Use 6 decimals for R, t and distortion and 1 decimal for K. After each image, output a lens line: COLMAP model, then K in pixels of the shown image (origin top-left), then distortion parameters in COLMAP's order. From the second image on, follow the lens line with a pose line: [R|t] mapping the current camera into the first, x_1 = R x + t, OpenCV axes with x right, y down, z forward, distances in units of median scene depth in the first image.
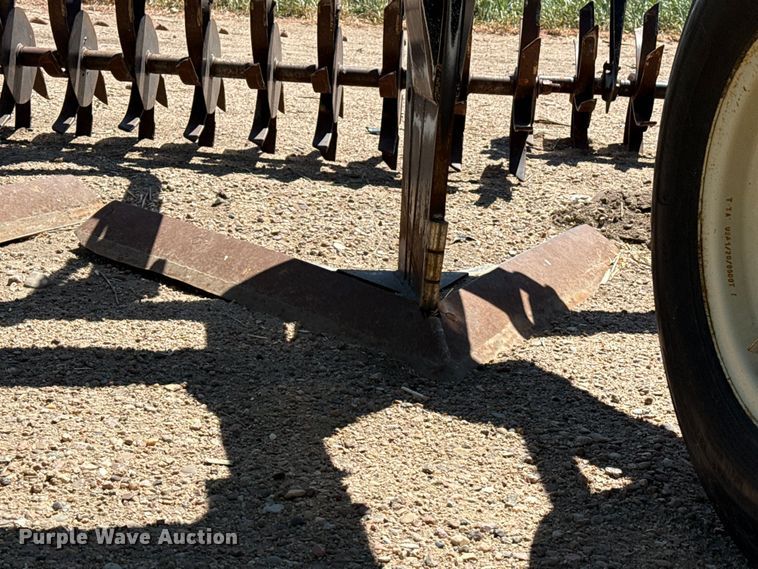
lens RADIAL K [[534.5, 0, 379.0], [0, 534.5, 284.5], [0, 0, 1]] dist [0.034030, -0.038987]
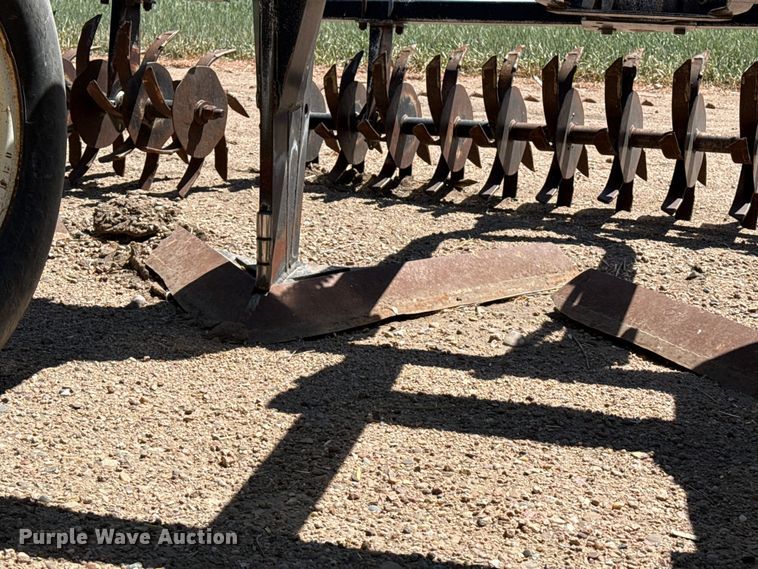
lens RADIAL K [[534.5, 0, 379.0], [0, 534.5, 284.5], [0, 0, 1]] dist [0.034030, -0.038987]
pose [[0.975750, 0.070929, -0.207075, -0.678969], [-0.071490, 0.997430, 0.004783, -0.102136], [0.206882, 0.010137, 0.978313, -0.109294]]
